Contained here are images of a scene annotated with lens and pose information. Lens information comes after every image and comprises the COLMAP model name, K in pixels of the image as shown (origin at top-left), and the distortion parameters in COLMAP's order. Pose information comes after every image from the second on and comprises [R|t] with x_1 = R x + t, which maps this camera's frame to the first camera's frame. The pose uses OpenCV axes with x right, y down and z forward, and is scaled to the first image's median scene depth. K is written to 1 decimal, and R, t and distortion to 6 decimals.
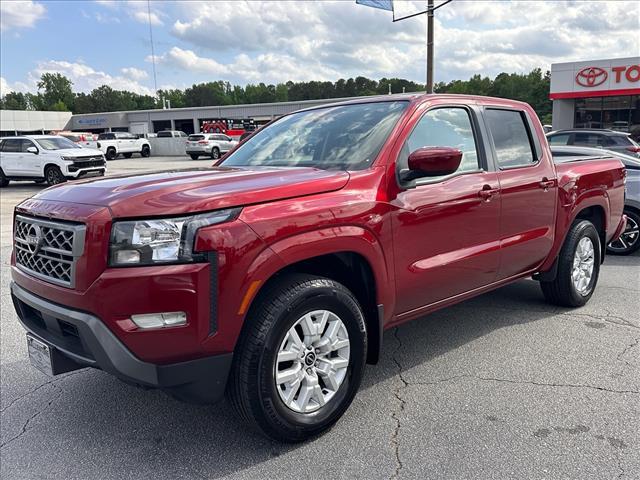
lens RADIAL K [[532.6, 0, 320.4], [0, 532.6, 242.6], [0, 0, 1]] dist [-0.010765, -0.015668]
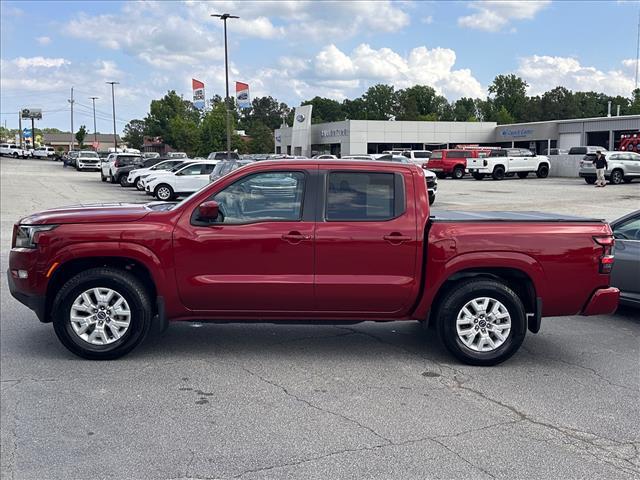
lens RADIAL K [[716.8, 0, 319.7], [0, 716.8, 238.5], [0, 0, 1]] dist [-0.153827, 0.000000]
pose [[0.731232, 0.085414, -0.676760, 0.165578], [-0.130126, 0.991377, -0.015478, -0.007256], [0.669602, 0.099382, 0.736041, -0.020299]]
